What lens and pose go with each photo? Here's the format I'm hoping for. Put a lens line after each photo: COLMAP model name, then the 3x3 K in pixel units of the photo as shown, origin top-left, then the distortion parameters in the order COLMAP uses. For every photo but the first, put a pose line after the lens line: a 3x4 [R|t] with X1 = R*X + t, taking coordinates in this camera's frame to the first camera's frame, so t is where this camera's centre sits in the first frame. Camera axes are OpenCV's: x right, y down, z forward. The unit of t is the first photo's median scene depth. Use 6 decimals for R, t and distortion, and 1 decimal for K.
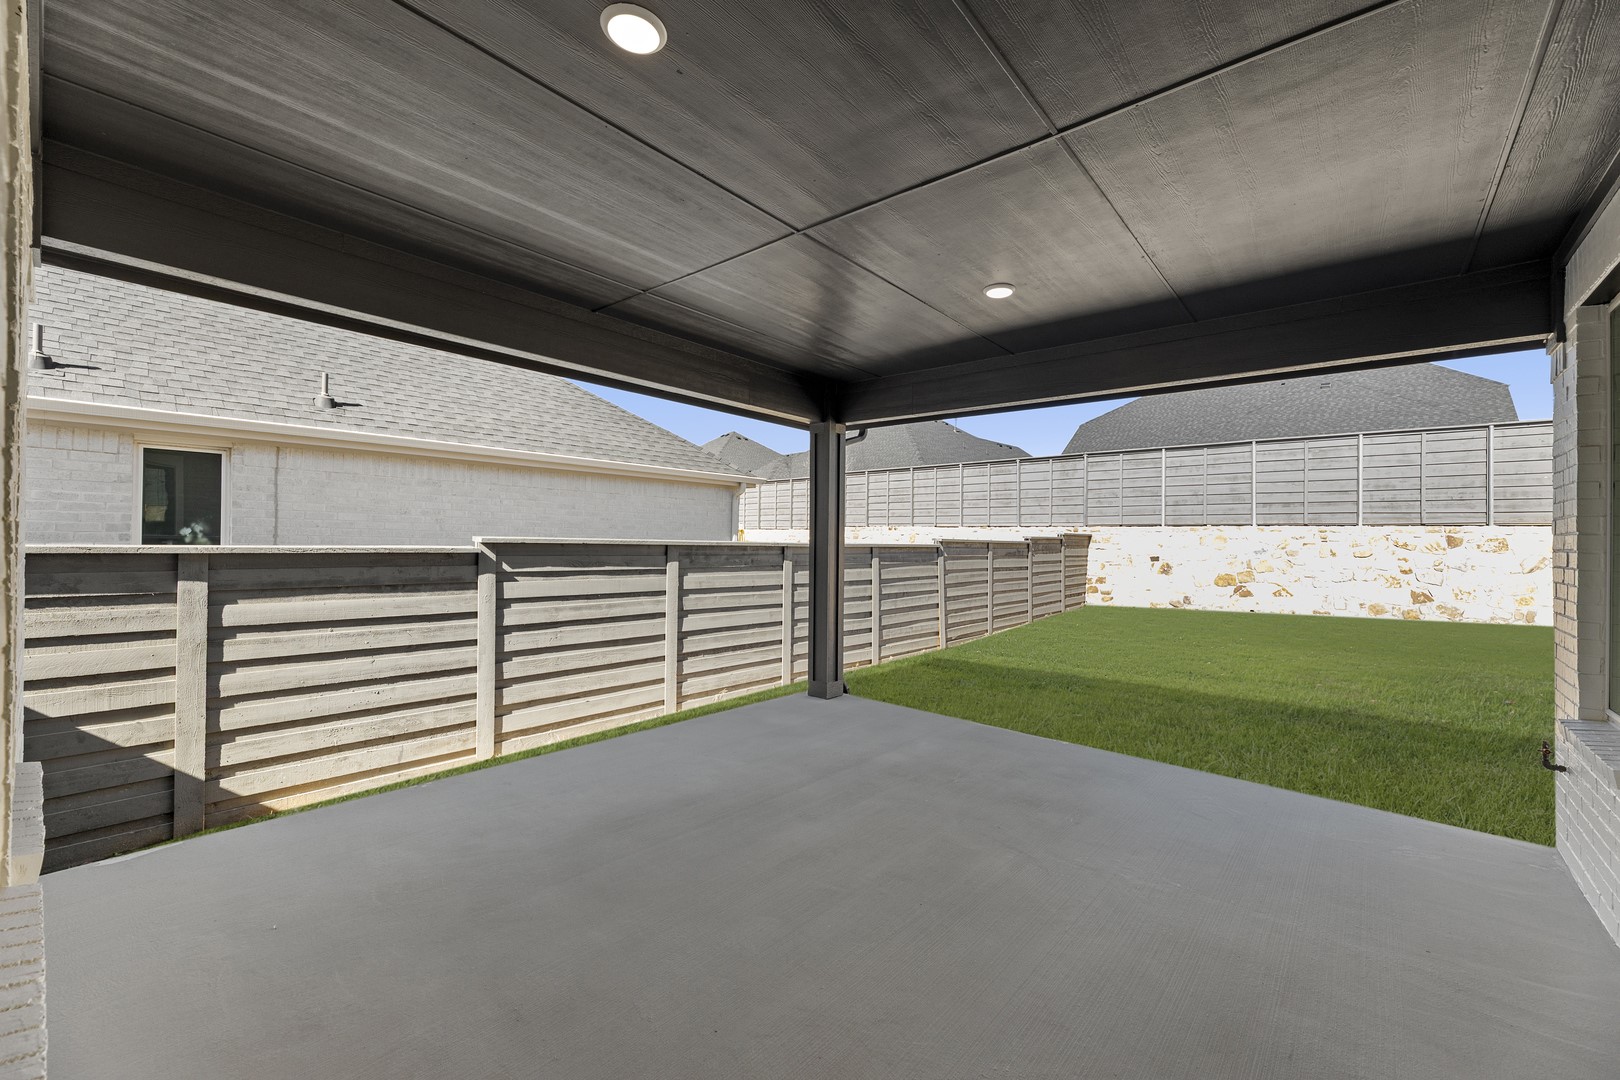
lens RADIAL K [[651.6, 0, 825.4], [0, 651.6, 549.6], [0, 0, 1]] dist [0.000182, 0.000086]
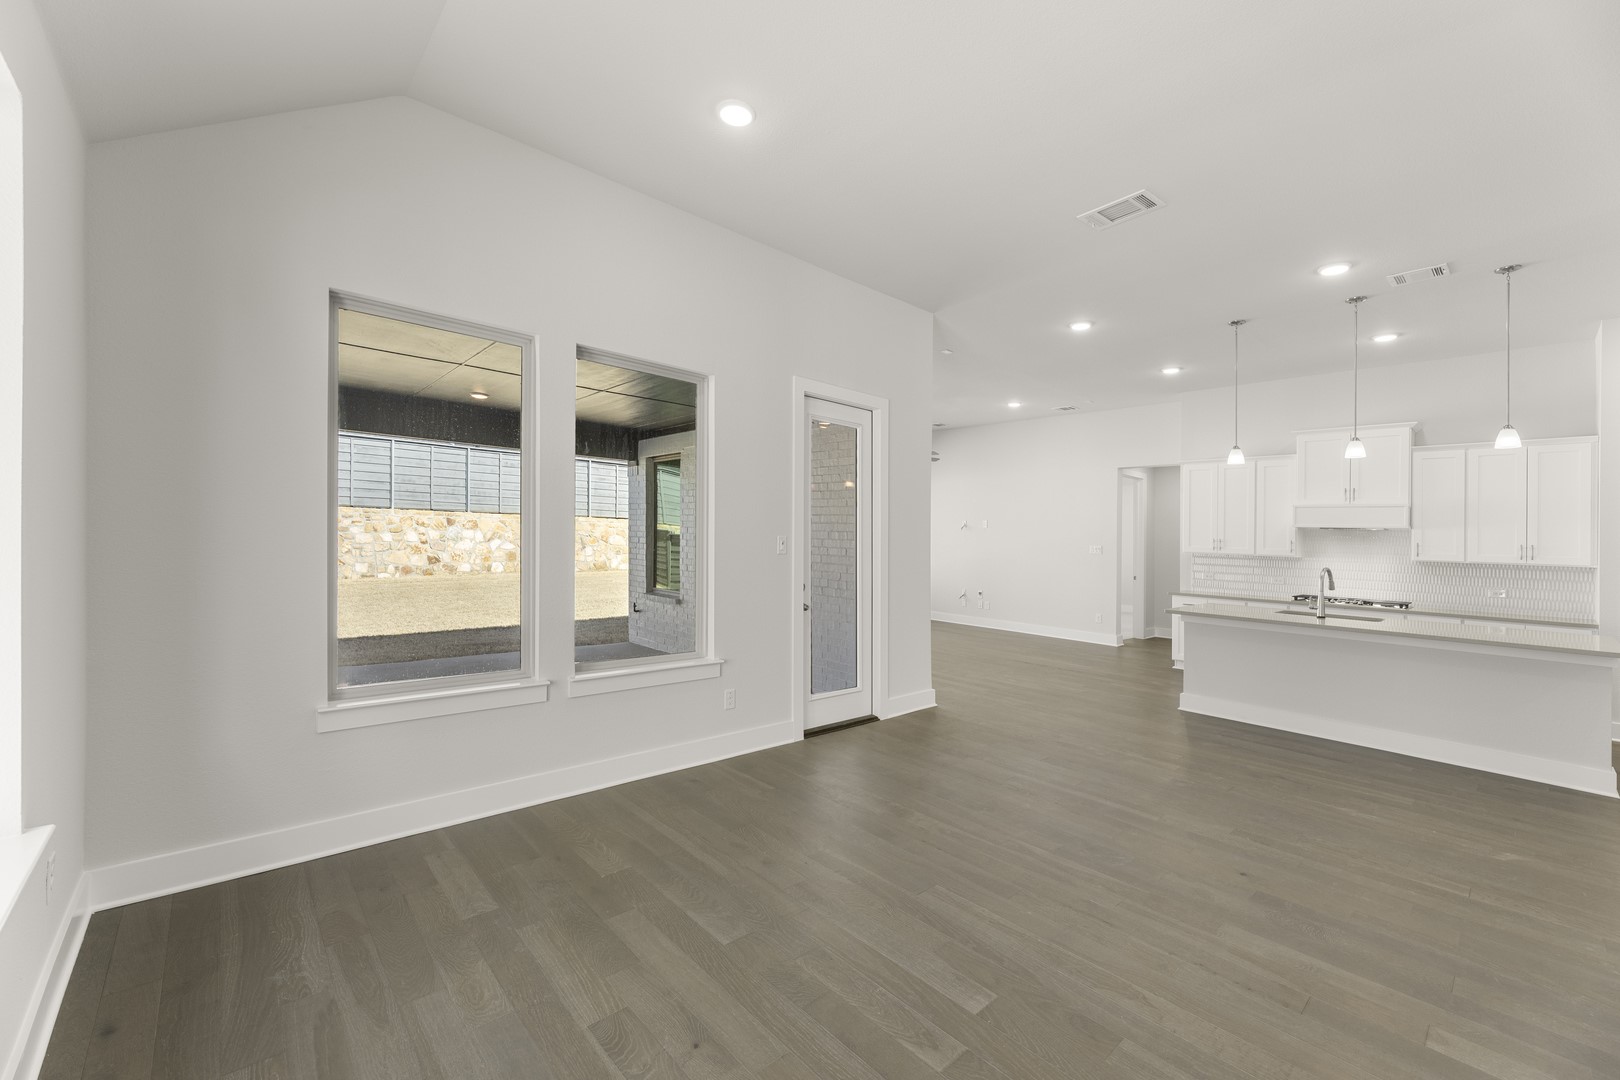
lens RADIAL K [[651.6, 0, 820.9], [0, 651.6, 520.5], [0, 0, 1]] dist [0.000182, 0.000086]
pose [[0.140320, 0.010932, 0.990046, -0.417629], [-0.014671, 0.999852, -0.008961, -0.014980], [-0.989998, -0.013268, 0.140459, -0.060075]]
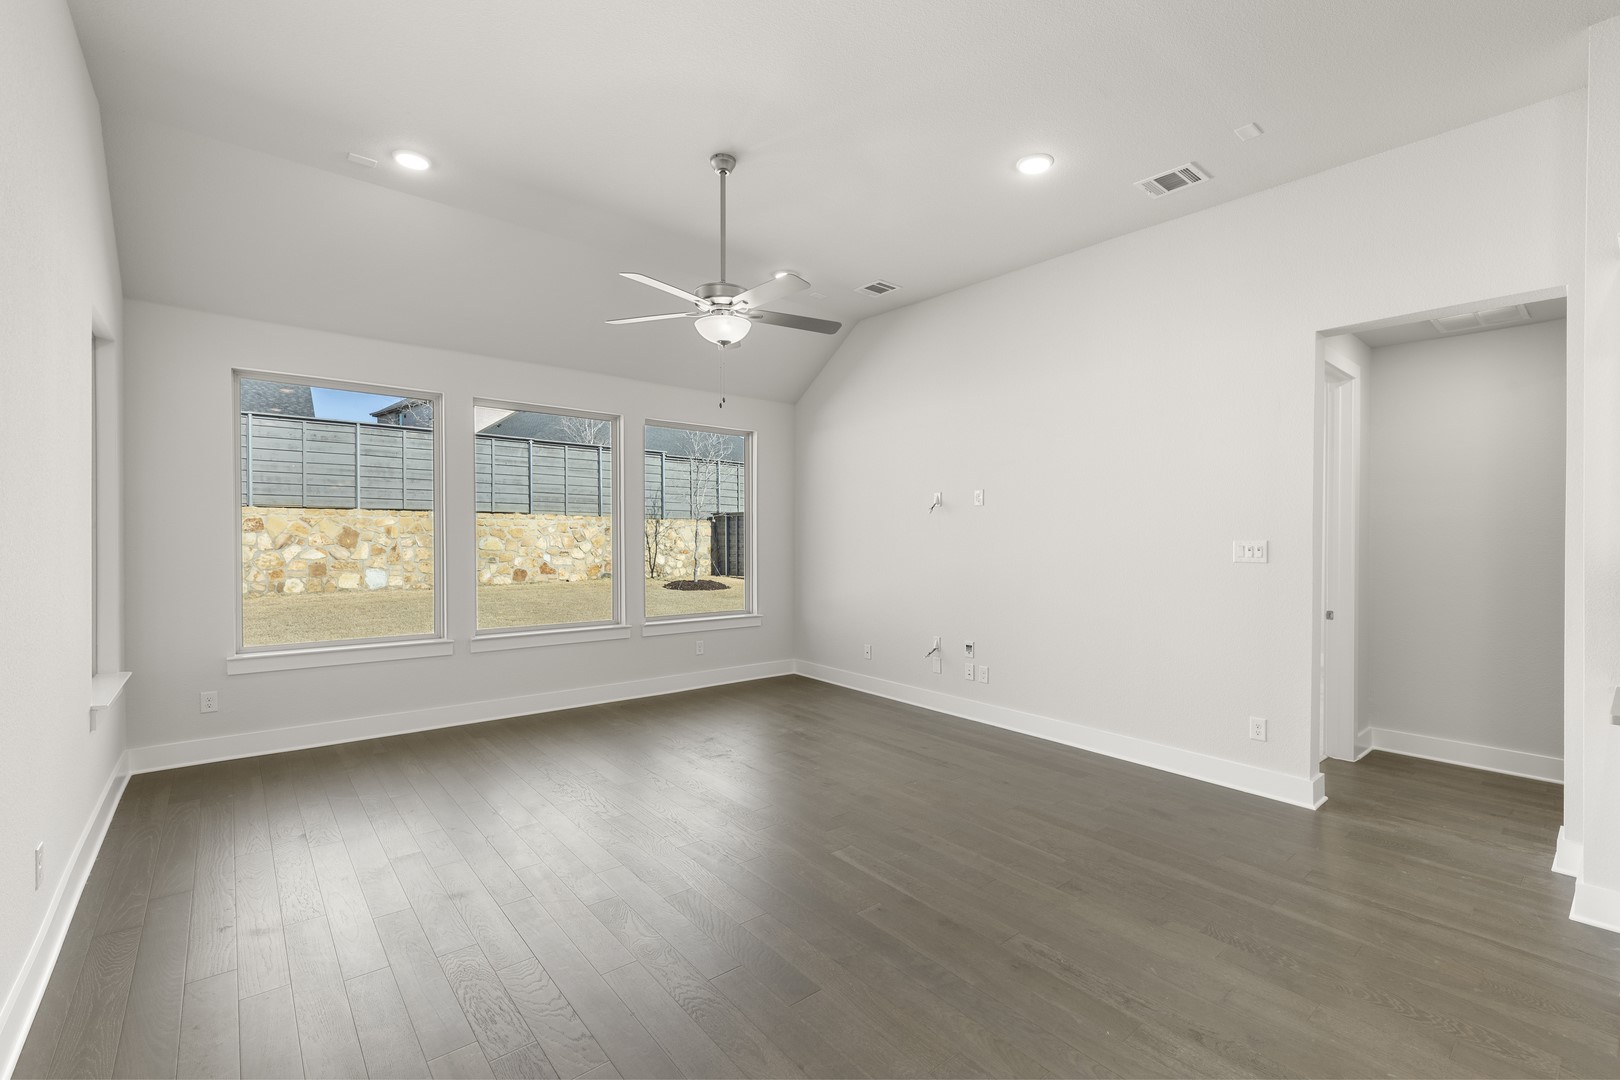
lens RADIAL K [[704.9, 0, 817.3], [0, 704.9, 541.9], [0, 0, 1]] dist [0.005042, -0.001419]
pose [[0.182642, -0.027170, 0.982804, 0.041545], [0.004070, 0.999630, 0.026879, -0.006024], [-0.983171, -0.000909, 0.182685, -0.139351]]
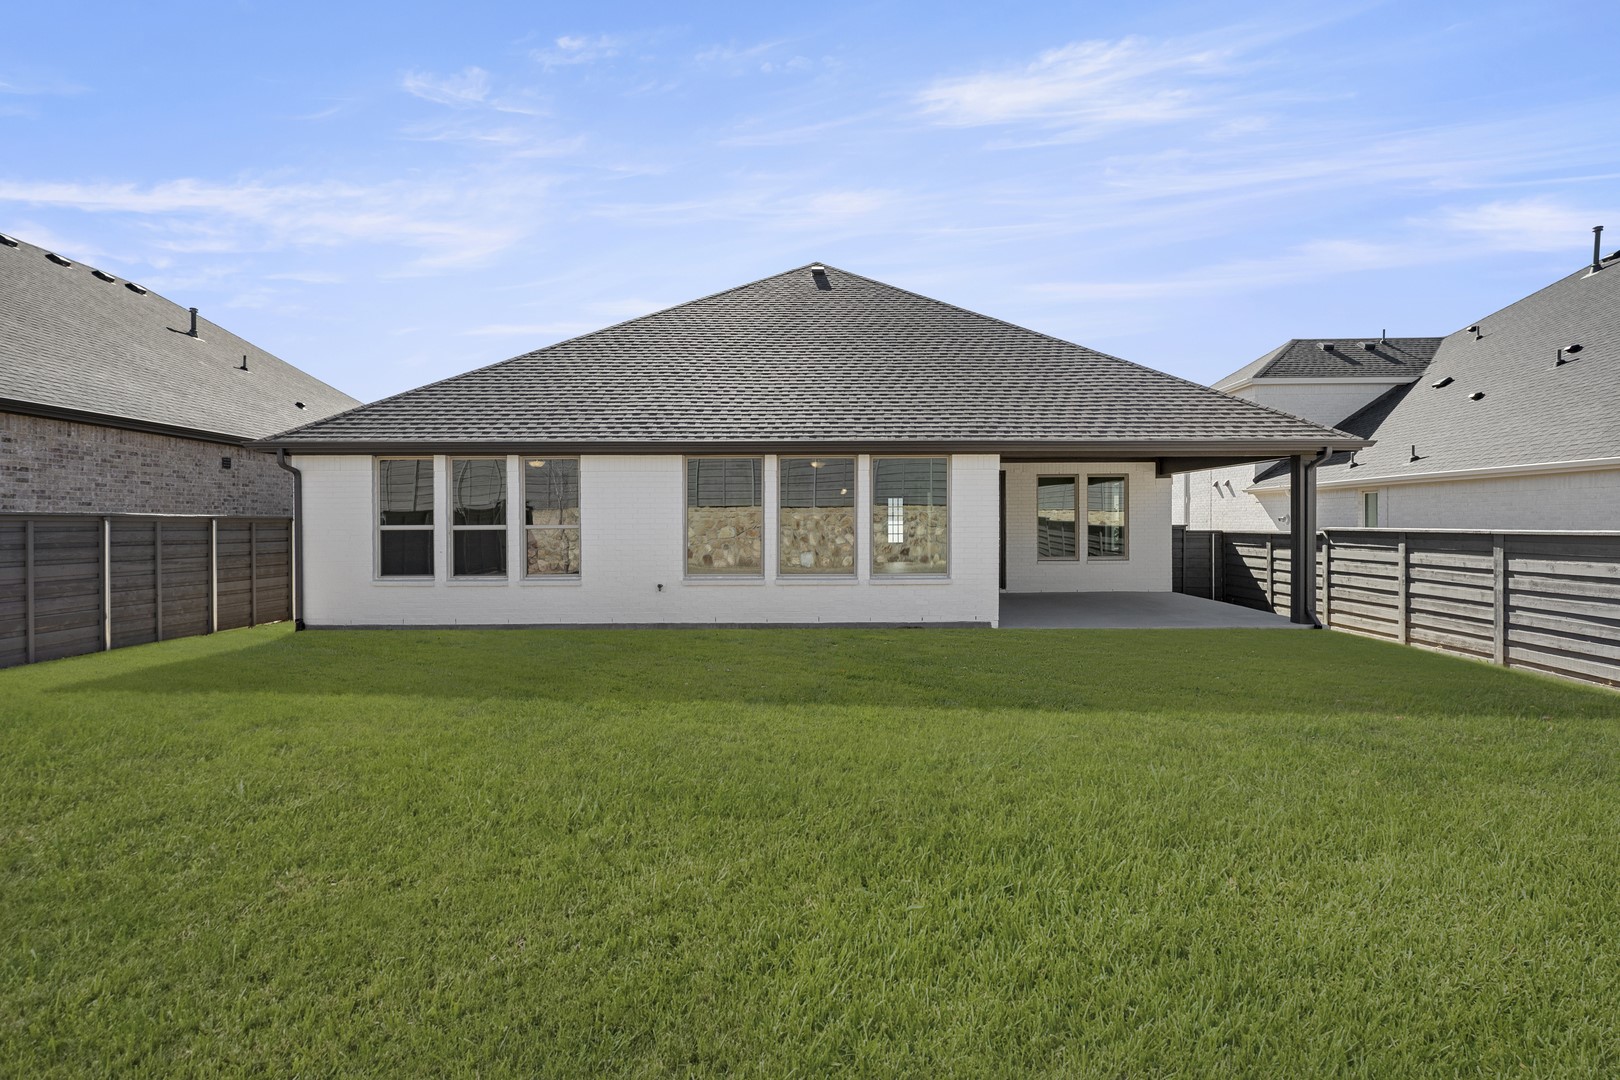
lens RADIAL K [[759.1, 0, 821.1], [0, 759.1, 527.4], [0, 0, 1]] dist [0.000060, 0.000101]
pose [[-0.768041, -0.010282, -0.640318, 1.078443], [-0.017539, 0.999834, 0.004983, -0.001852], [0.640160, 0.015058, -0.768094, 0.846788]]
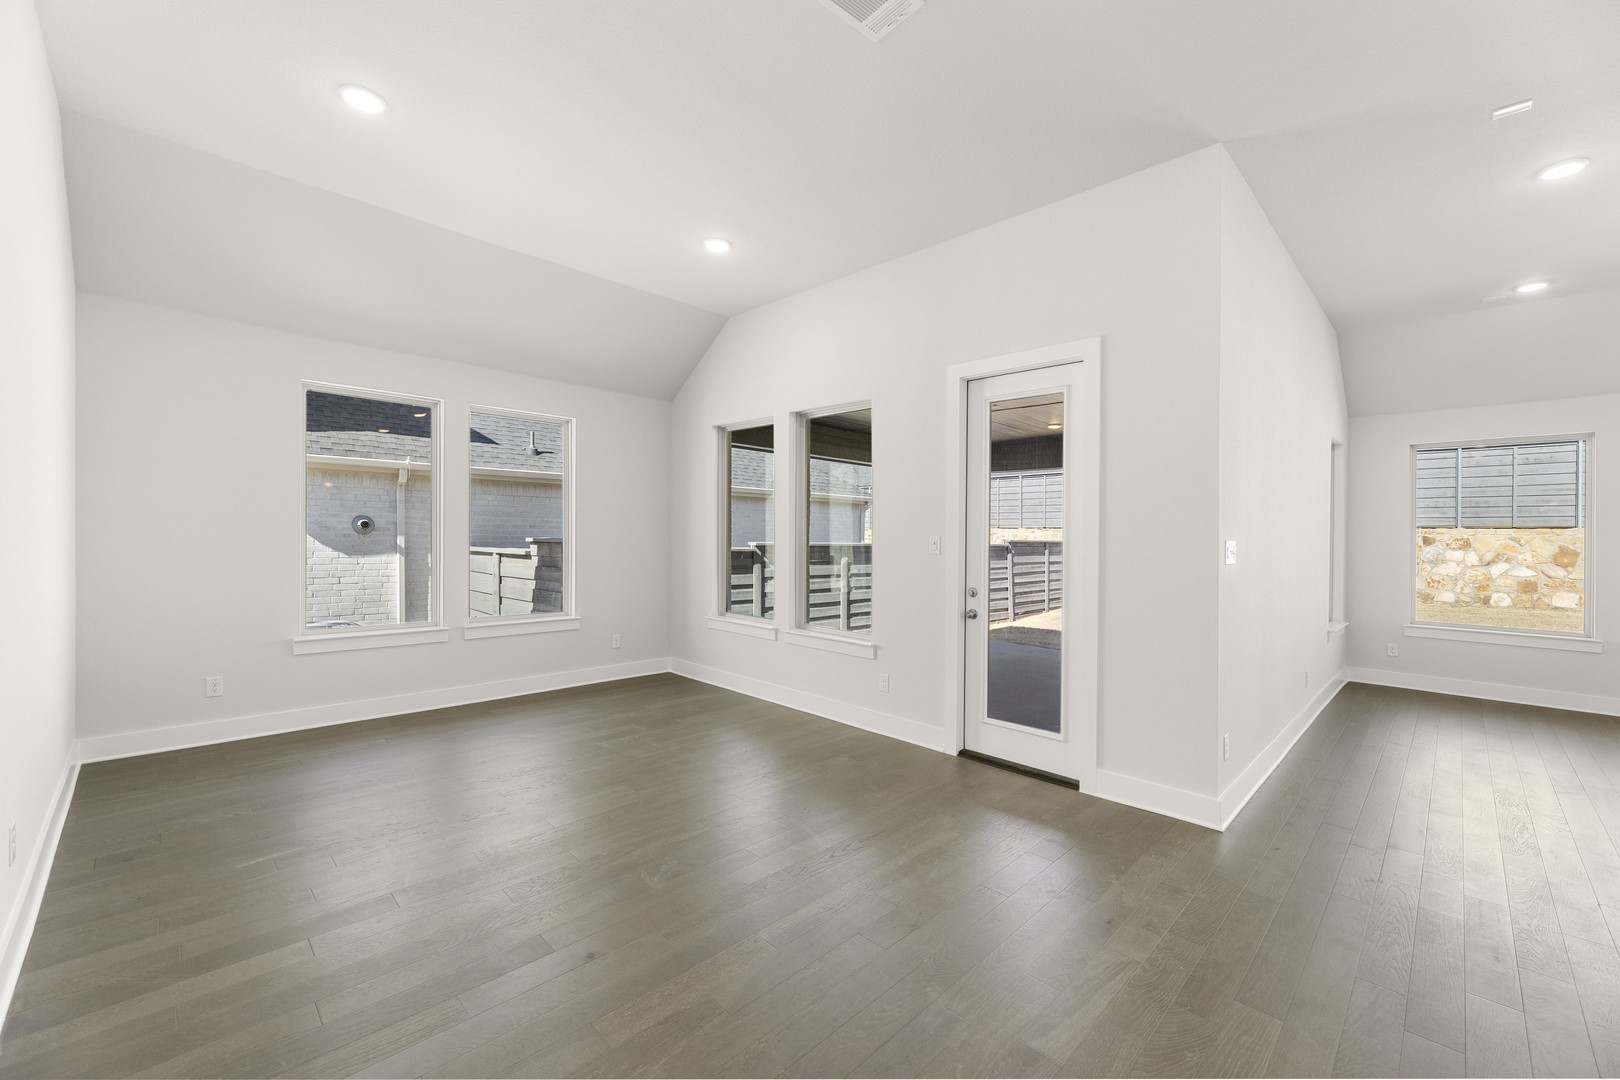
lens RADIAL K [[651.6, 0, 820.8], [0, 651.6, 540.6], [0, 0, 1]] dist [0.000182, 0.000086]
pose [[0.996454, -0.002667, -0.084093, -0.090644], [0.001855, 0.999951, -0.009739, -0.003052], [0.084115, 0.009548, 0.996410, -0.348906]]
